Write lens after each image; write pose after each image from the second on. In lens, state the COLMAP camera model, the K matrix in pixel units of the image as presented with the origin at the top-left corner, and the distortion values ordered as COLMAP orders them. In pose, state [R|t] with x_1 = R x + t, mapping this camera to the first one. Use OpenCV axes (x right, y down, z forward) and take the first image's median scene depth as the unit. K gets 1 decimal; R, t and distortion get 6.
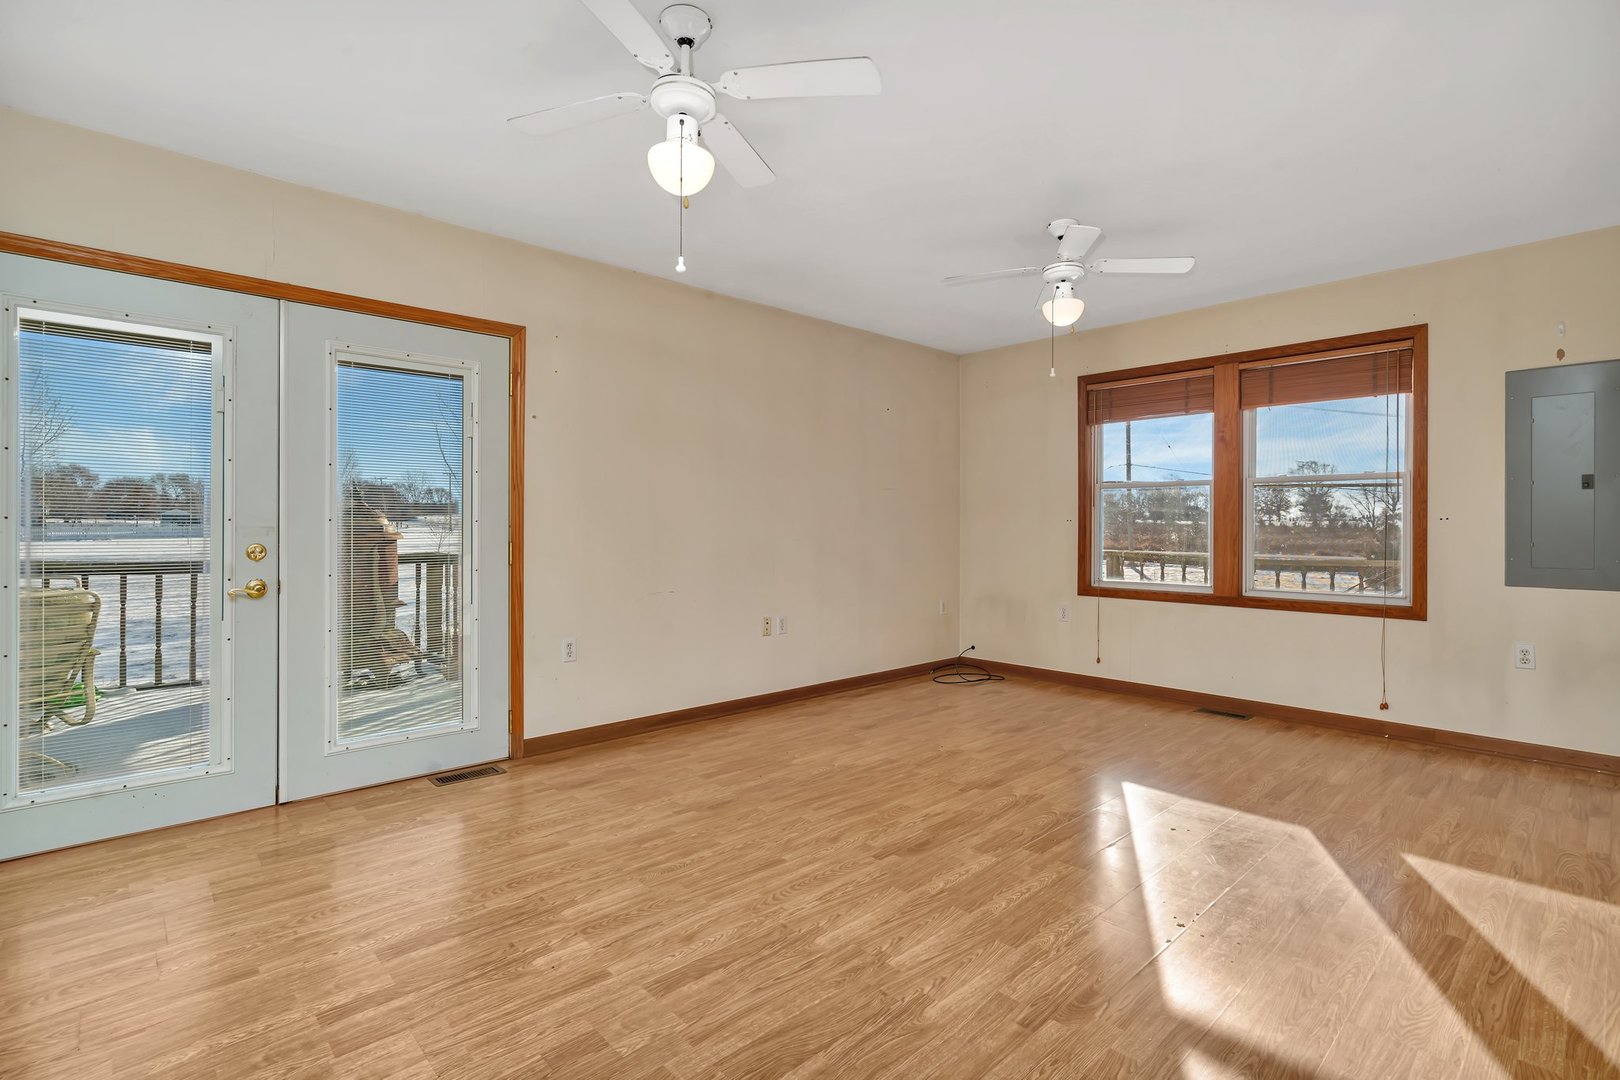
lens RADIAL K [[754.1, 0, 793.7], [0, 754.1, 521.8], [0, 0, 1]] dist [-0.003586, 0.000129]
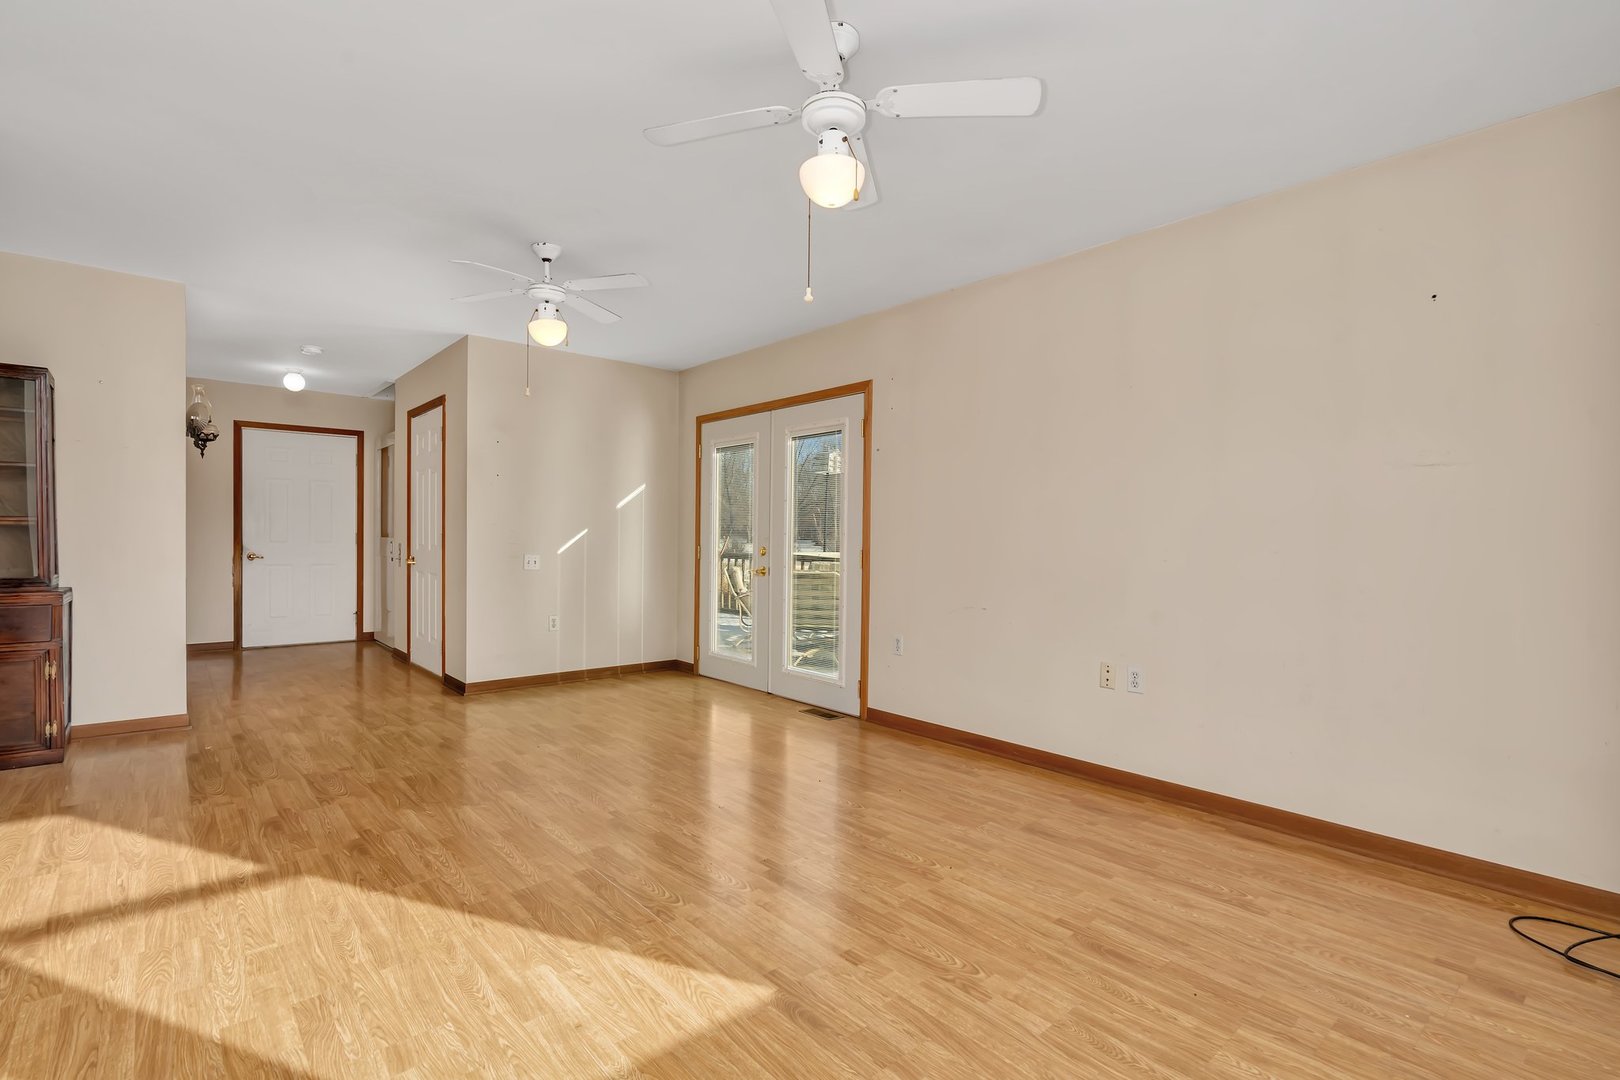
lens RADIAL K [[742.0, 0, 815.2], [0, 742.0, 550.2], [0, 0, 1]] dist [-0.005186, 0.000191]
pose [[-0.010825, 0.013107, -0.999855, 1.032661], [-0.005261, 0.999899, 0.013165, 0.011489], [0.999928, 0.005403, -0.010755, 1.077414]]
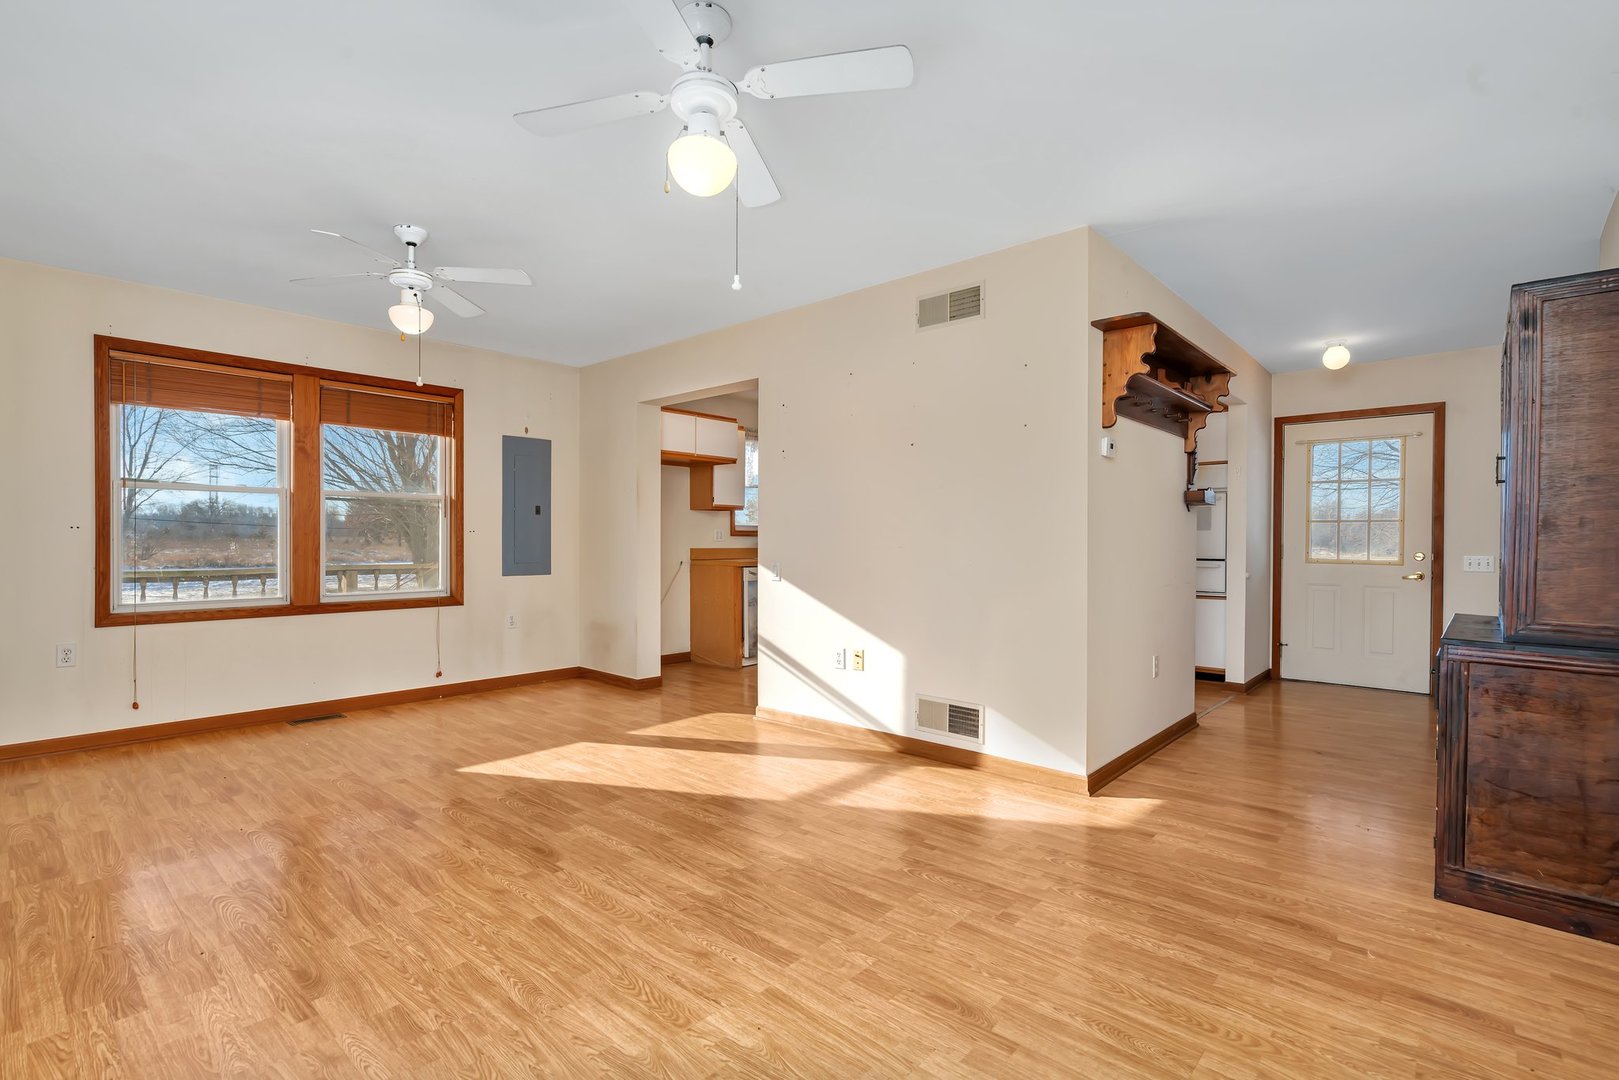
lens RADIAL K [[755.2, 0, 809.5], [0, 755.2, 540.0], [0, 0, 1]] dist [-0.002347, -0.000385]
pose [[-0.099189, -0.003822, 0.995061, -0.738934], [-0.010245, 0.999944, 0.002819, 0.002347], [-0.995016, -0.009915, -0.099222, 0.625887]]
